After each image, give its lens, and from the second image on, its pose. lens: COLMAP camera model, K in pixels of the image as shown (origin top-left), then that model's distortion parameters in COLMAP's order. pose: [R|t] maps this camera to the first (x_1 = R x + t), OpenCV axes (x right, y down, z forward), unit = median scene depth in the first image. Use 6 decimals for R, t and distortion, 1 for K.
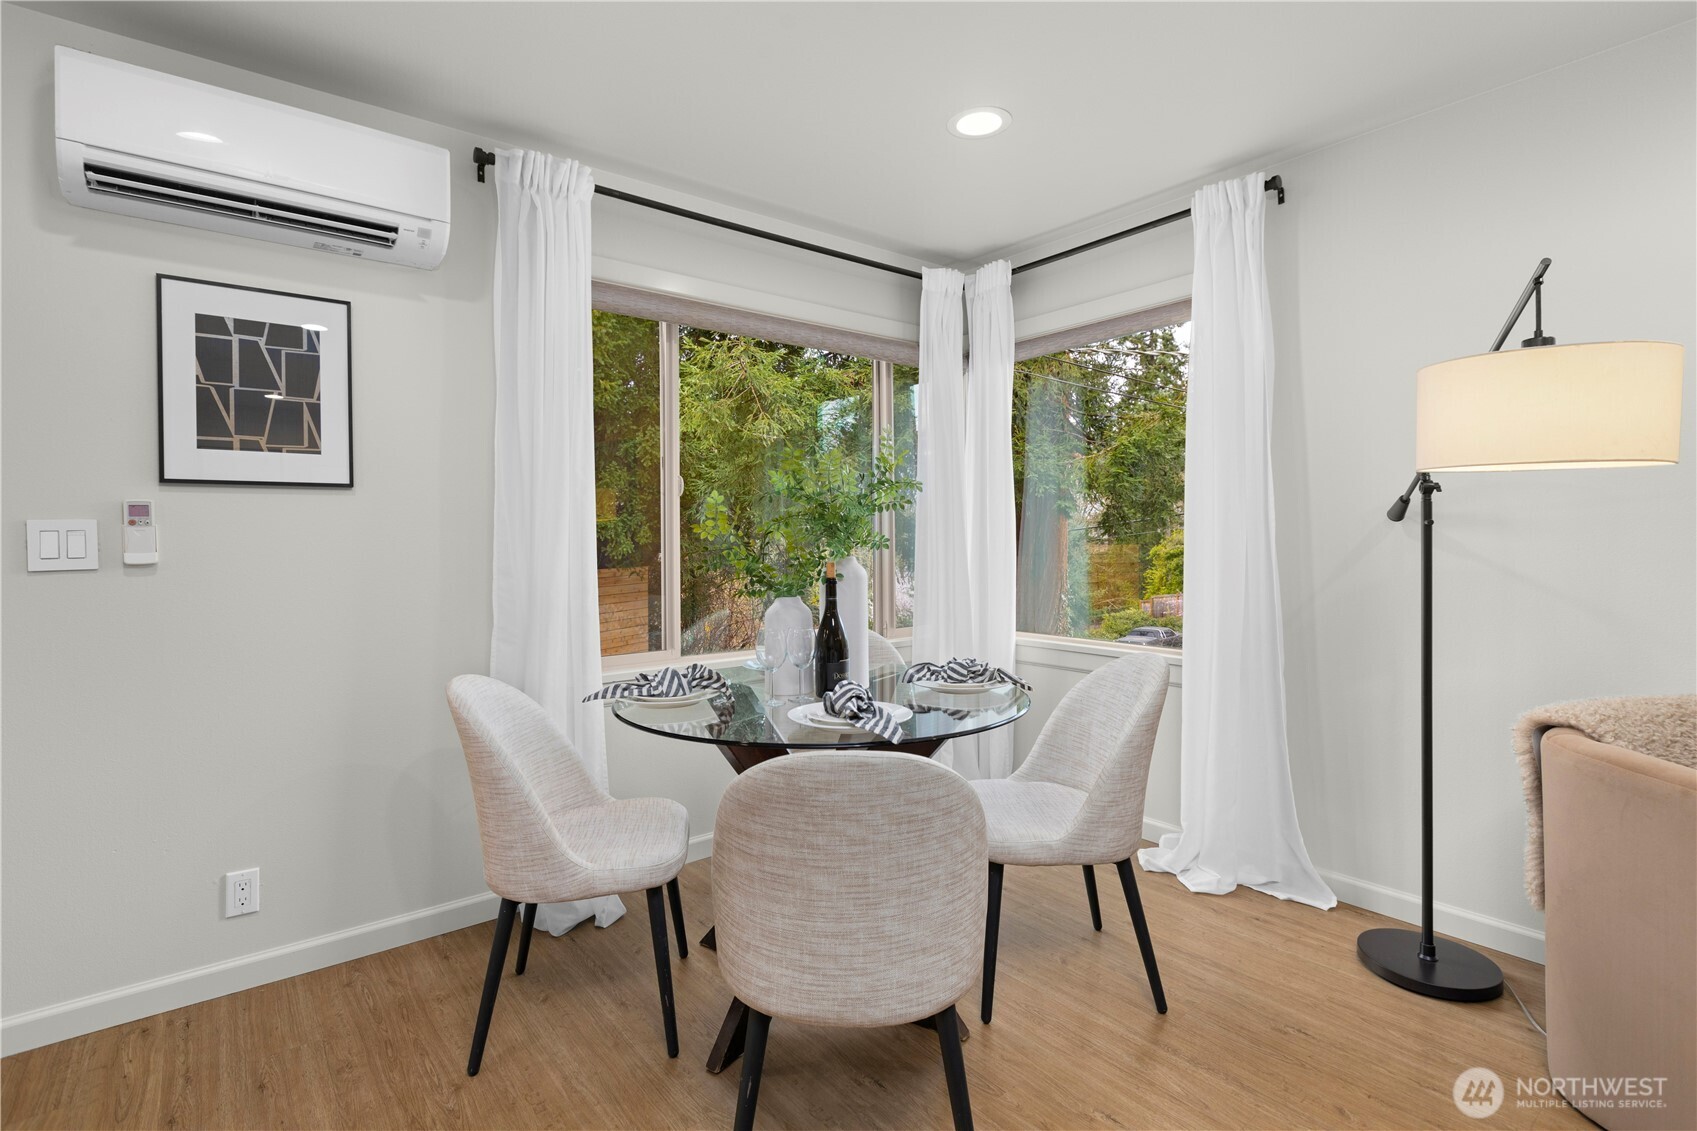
lens RADIAL K [[824.3, 0, 874.7], [0, 824.3, 543.1], [0, 0, 1]] dist [-0.002209, -0.001357]
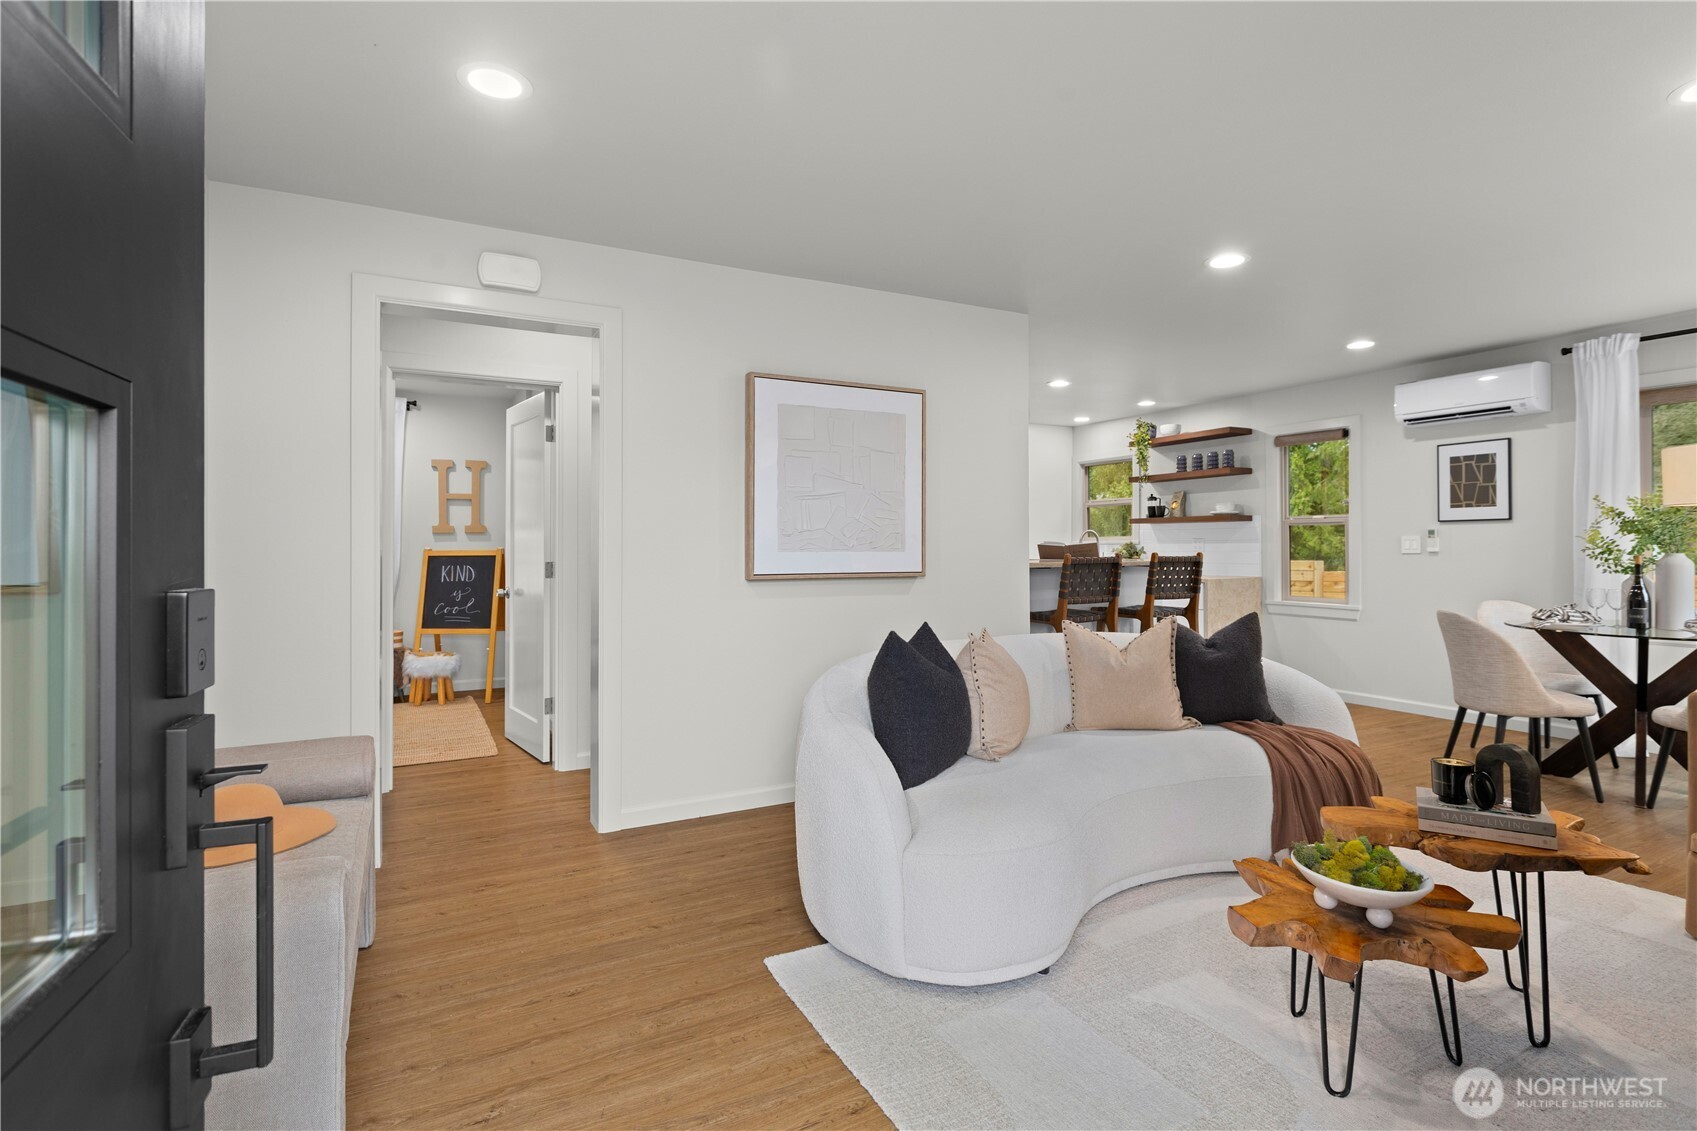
lens RADIAL K [[824.3, 0, 870.0], [0, 824.3, 538.2], [0, 0, 1]] dist [-0.002209, -0.001357]
pose [[-0.163096, -0.004534, -0.986600, 2.003470], [-0.003827, 0.999985, -0.003962, -0.001872], [0.986603, 0.003129, -0.163110, -0.386370]]
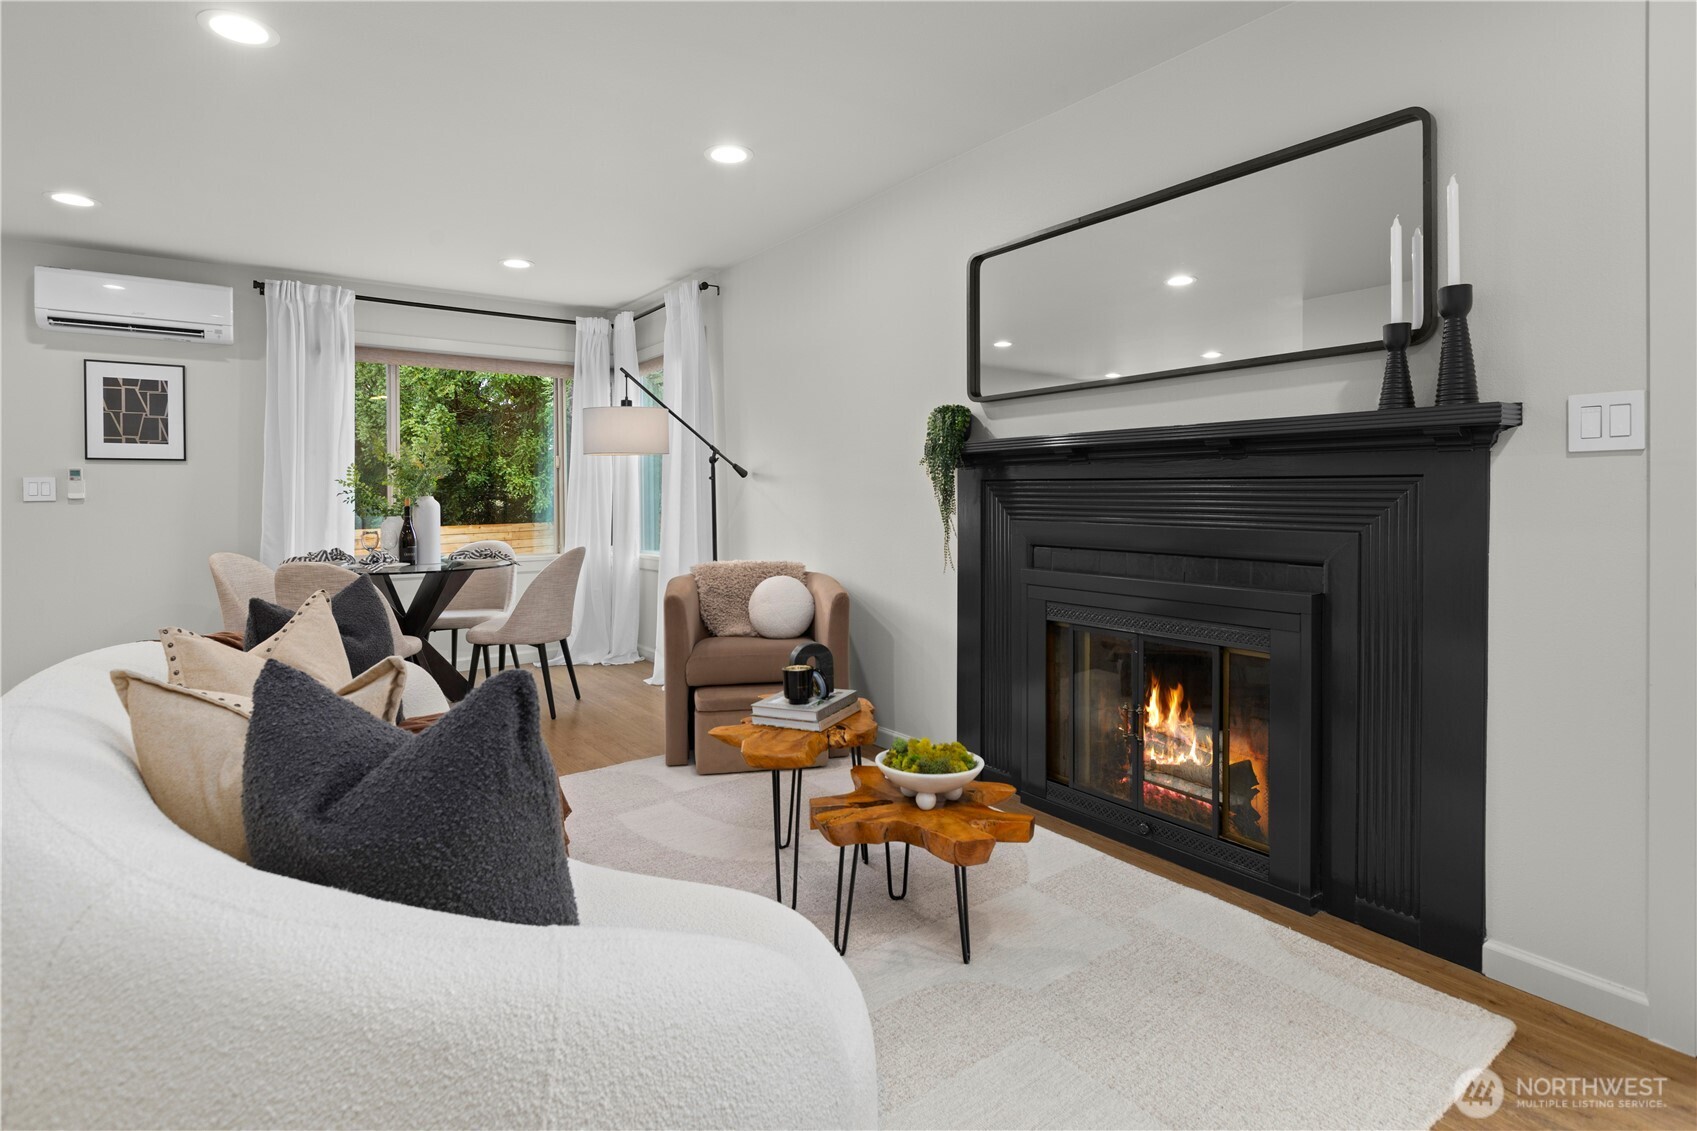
lens RADIAL K [[843.6, 0, 842.5], [0, 843.6, 500.2], [0, 0, 1]] dist [-0.002390, -0.000345]
pose [[0.998844, 0.000271, -0.048069, 1.080632], [-0.000397, 0.999996, -0.002616, 0.031878], [0.048068, 0.002632, 0.998841, -0.975336]]
